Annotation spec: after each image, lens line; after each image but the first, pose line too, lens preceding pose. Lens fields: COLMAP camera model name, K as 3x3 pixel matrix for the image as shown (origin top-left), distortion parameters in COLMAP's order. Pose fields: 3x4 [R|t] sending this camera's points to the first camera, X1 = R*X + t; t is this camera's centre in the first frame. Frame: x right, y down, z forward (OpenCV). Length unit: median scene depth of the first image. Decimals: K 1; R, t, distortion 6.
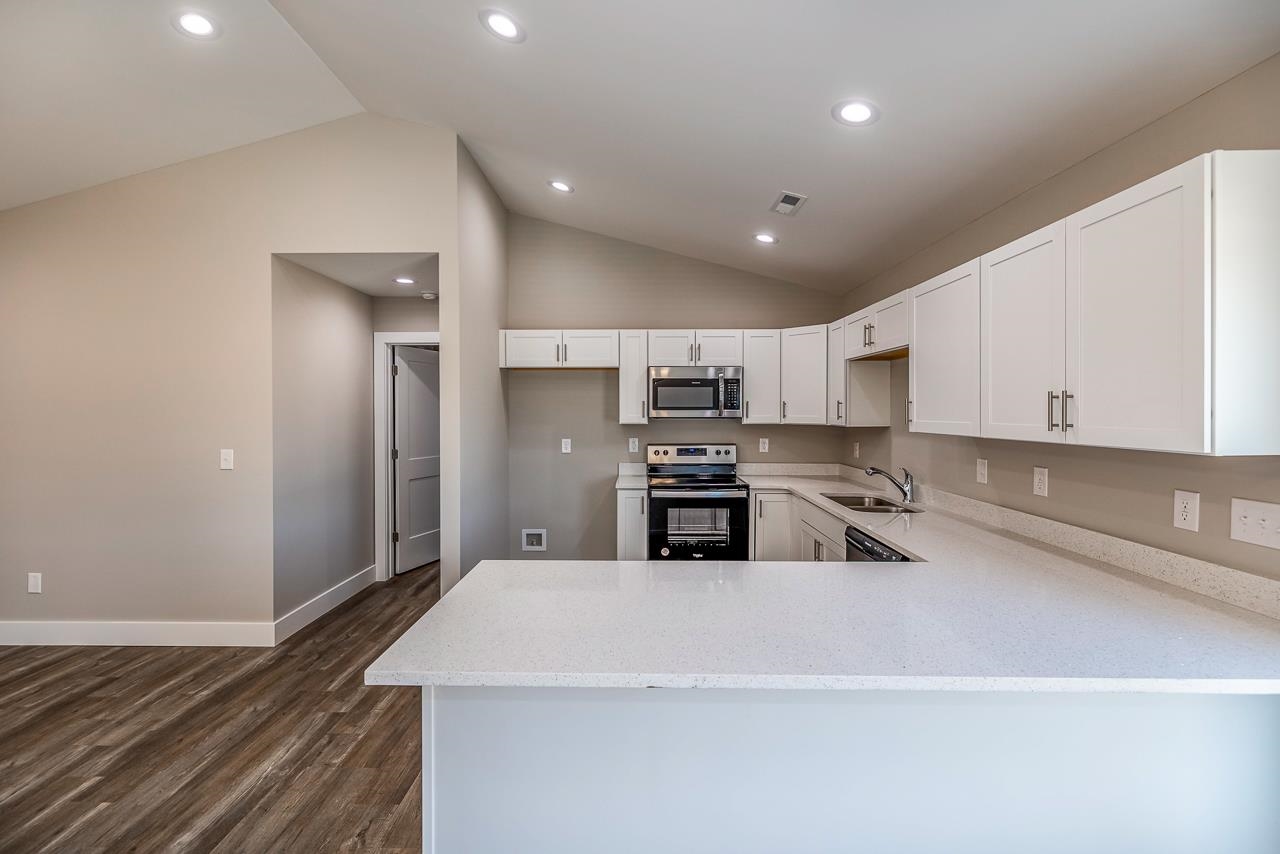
lens RADIAL K [[553.2, 0, 634.9], [0, 553.2, 429.8], [0, 0, 1]] dist [0.000009, -0.000356]
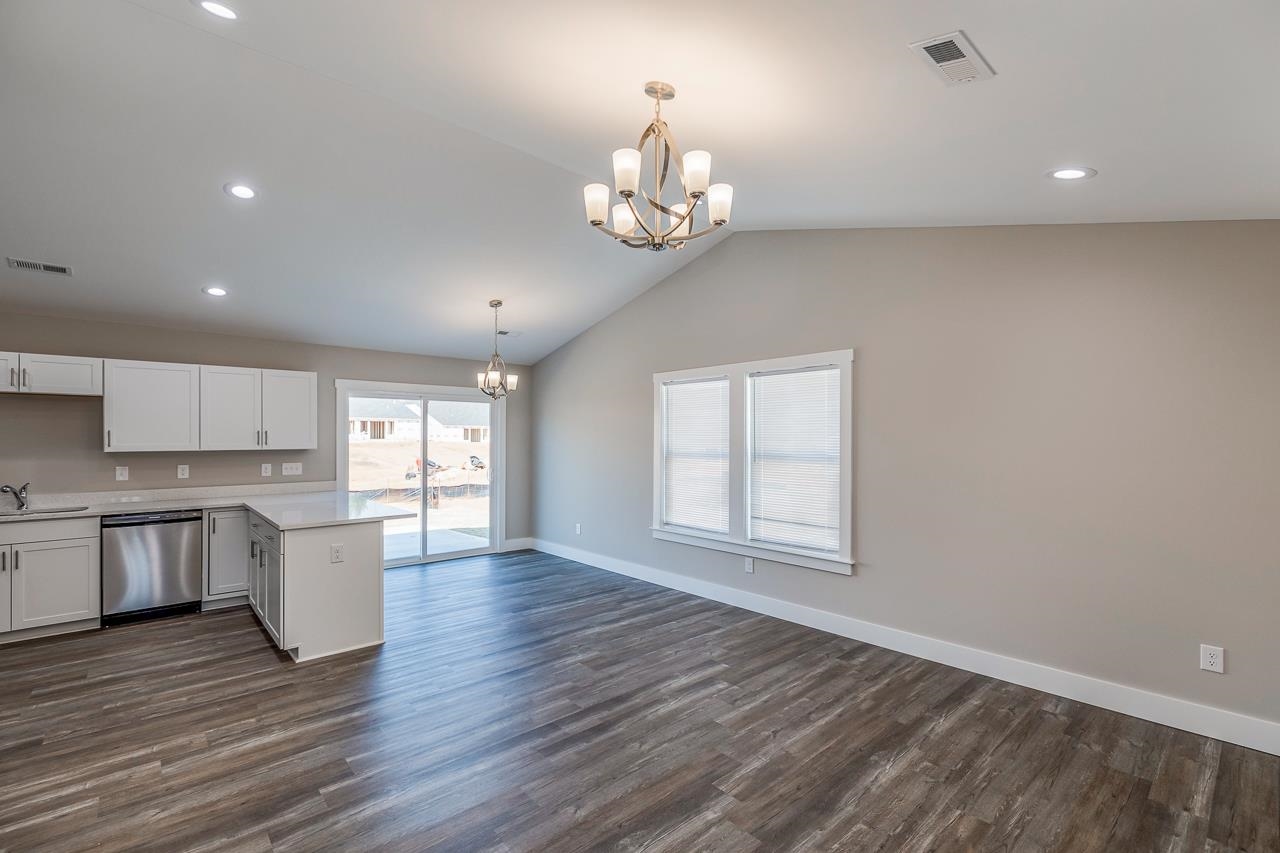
lens RADIAL K [[555.7, 0, 635.3], [0, 555.7, 434.1], [0, 0, 1]] dist [0.000982, 0.000223]
pose [[-0.677690, 0.002190, 0.735344, -1.585888], [0.026960, 0.999397, 0.021870, -0.038180], [-0.734853, 0.034646, -0.677341, 0.924537]]
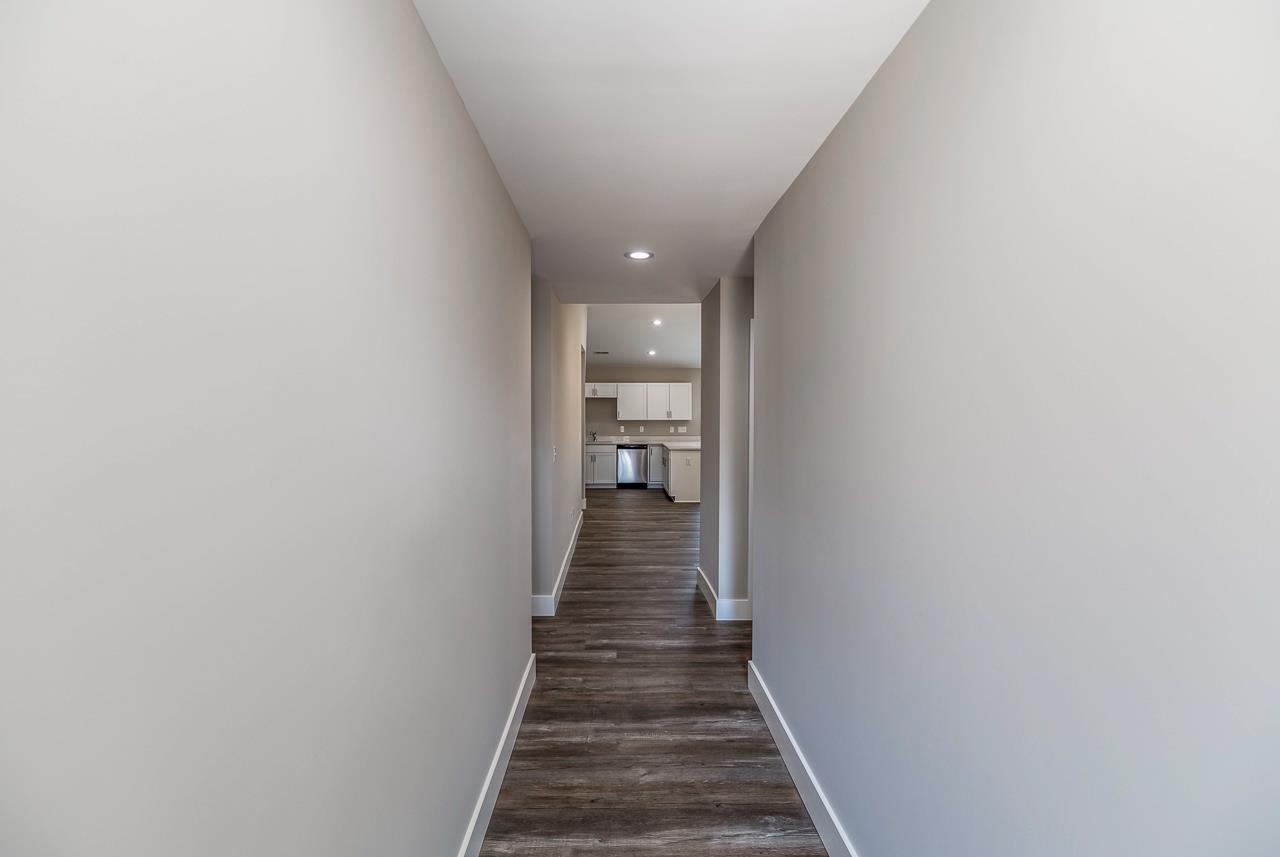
lens RADIAL K [[553.2, 0, 634.9], [0, 553.2, 431.3], [0, 0, 1]] dist [0.000009, -0.000356]
pose [[-0.037794, -0.032329, 0.998762, -3.283063], [0.034199, 0.998849, 0.033626, -0.041764], [-0.998700, 0.035427, -0.036645, 0.983237]]
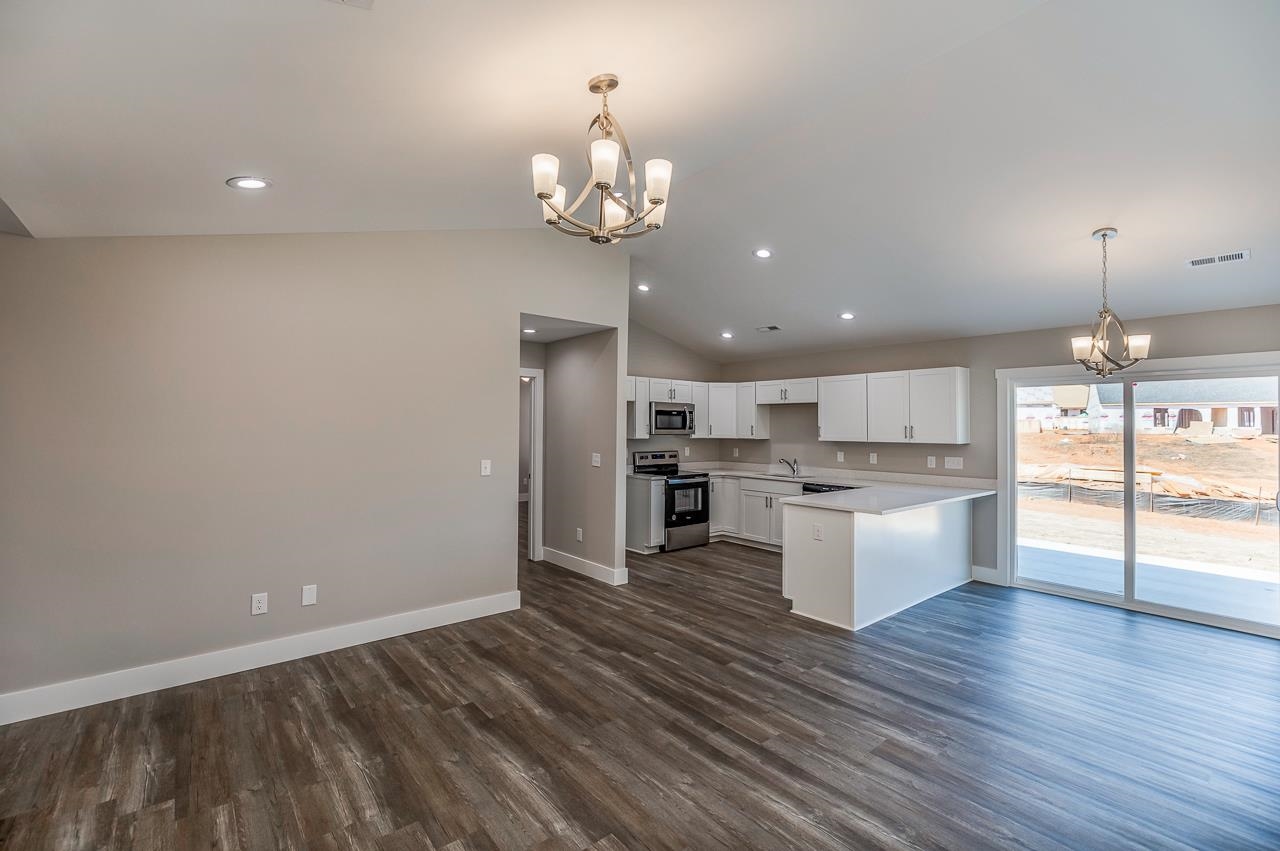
lens RADIAL K [[555.7, 0, 635.3], [0, 555.7, 433.1], [0, 0, 1]] dist [0.000982, 0.000223]
pose [[0.755914, 0.000341, 0.654671, -1.498714], [0.016353, 0.999678, -0.019402, 0.004507], [-0.654467, 0.025372, 0.755665, -0.221115]]
